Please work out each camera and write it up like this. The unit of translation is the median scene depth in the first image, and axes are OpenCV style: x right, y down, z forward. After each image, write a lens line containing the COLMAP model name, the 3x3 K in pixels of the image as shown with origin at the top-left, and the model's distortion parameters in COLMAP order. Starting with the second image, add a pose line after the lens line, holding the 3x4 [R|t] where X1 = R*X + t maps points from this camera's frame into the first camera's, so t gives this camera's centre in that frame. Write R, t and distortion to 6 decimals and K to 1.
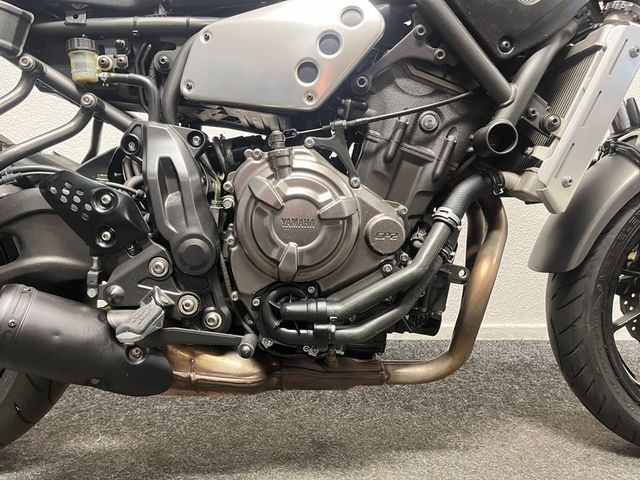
lens RADIAL K [[488.4, 0, 313.5], [0, 488.4, 238.4], [0, 0, 1]] dist [0.064666, -0.093490]
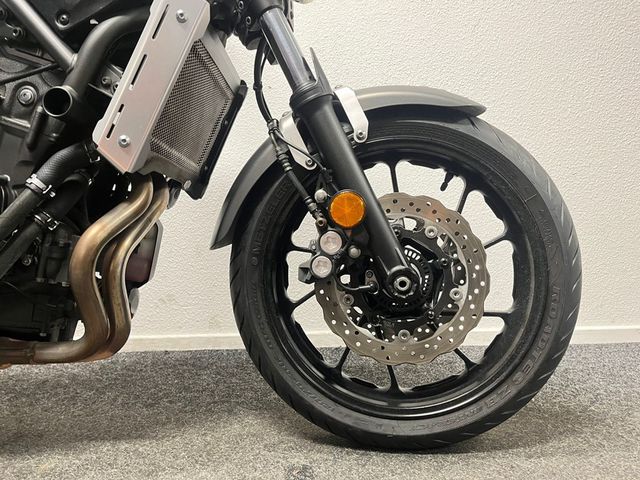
lens RADIAL K [[488.4, 0, 328.9], [0, 488.4, 240.0], [0, 0, 1]] dist [0.064666, -0.093490]
pose [[0.998678, -0.029051, -0.042411, 0.929462], [0.024417, 0.994071, -0.105954, 0.200797], [0.045237, 0.104779, 0.993466, 0.009345]]
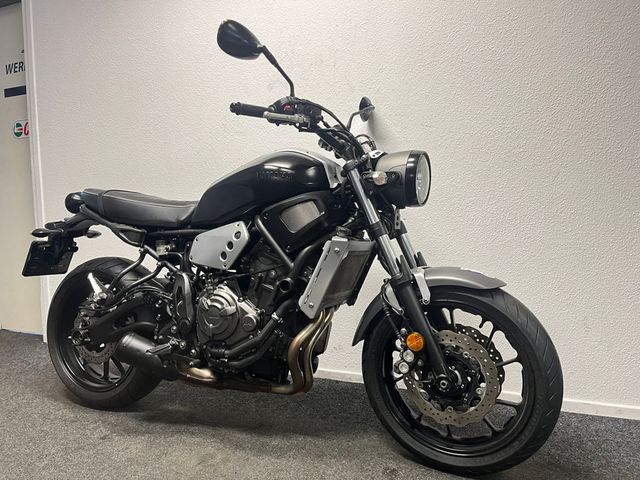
lens RADIAL K [[488.4, 0, 323.1], [0, 488.4, 240.6], [0, 0, 1]] dist [0.064666, -0.093490]
pose [[0.906524, 0.001161, -0.422153, 1.451326], [-0.043559, 0.994916, -0.090802, -0.201016], [0.419901, 0.100703, 0.901966, -1.022380]]
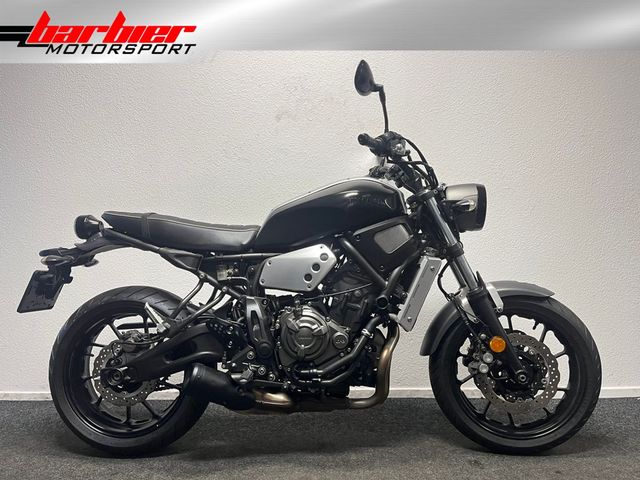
lens RADIAL K [[488.4, 0, 316.6], [0, 488.4, 240.6], [0, 0, 1]] dist [0.064666, -0.093490]
pose [[0.997014, -0.027482, -0.072164, 0.215695], [0.015412, 0.986543, -0.162775, -0.104779], [0.075666, 0.161177, 0.984021, -1.513321]]
